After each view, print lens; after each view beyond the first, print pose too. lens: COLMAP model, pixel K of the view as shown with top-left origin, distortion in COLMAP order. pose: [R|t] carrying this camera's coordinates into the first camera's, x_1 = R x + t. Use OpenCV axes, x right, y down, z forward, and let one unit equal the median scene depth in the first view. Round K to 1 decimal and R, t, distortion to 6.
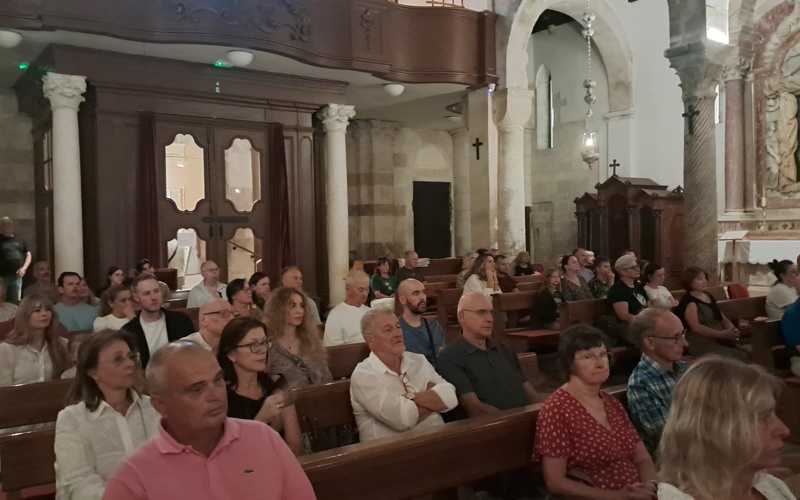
lens RADIAL K [[693.1, 0, 395.8], [0, 693.1, 249.2], [0, 0, 1]] dist [0.108046, -0.191218]
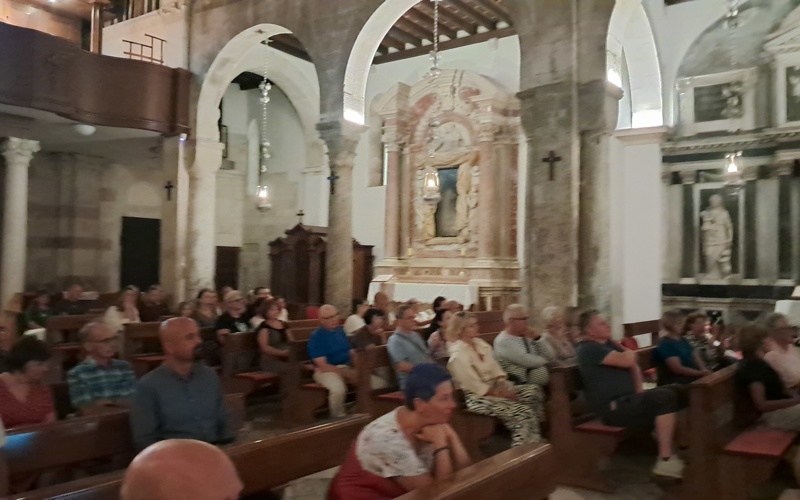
lens RADIAL K [[692.4, 0, 402.1], [0, 692.4, 239.8], [0, 0, 1]] dist [0.130003, -0.249876]
pose [[0.944950, 0.048342, 0.323623, 0.117253], [-0.025433, 0.996885, -0.074651, 0.002214], [-0.326224, 0.062311, 0.943237, -0.139306]]
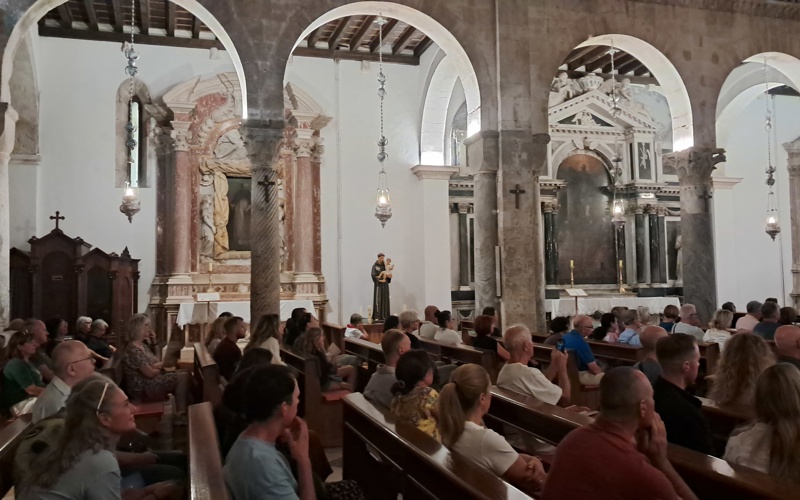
lens RADIAL K [[692.4, 0, 402.1], [0, 692.4, 239.8], [0, 0, 1]] dist [0.130003, -0.249876]
pose [[0.314221, 0.075003, 0.946382, -0.417050], [0.032924, 0.995414, -0.089821, -0.001805], [-0.948779, 0.059382, 0.310310, 0.376516]]
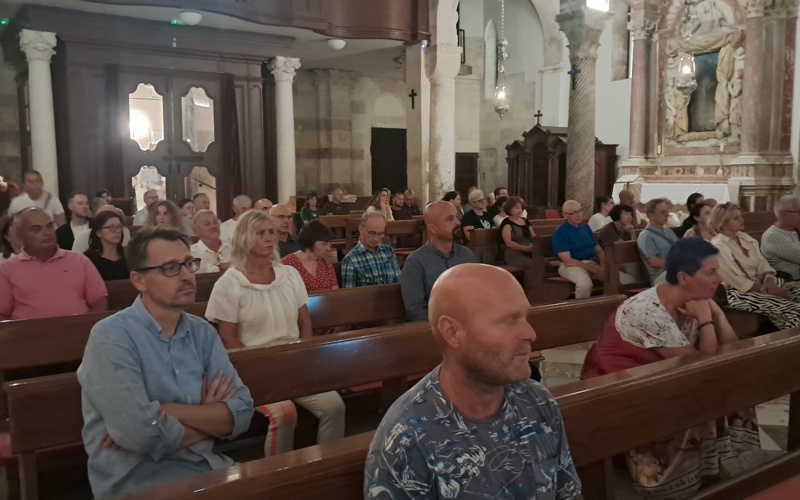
lens RADIAL K [[693.6, 0, 400.0], [0, 693.6, 250.0], [0, 0, 1]] dist [0.081357, -0.153512]
pose [[0.999911, 0.013085, -0.002744, 0.109435], [-0.012835, 0.996953, 0.076940, 0.012982], [0.003742, -0.076898, 0.997032, -0.144477]]
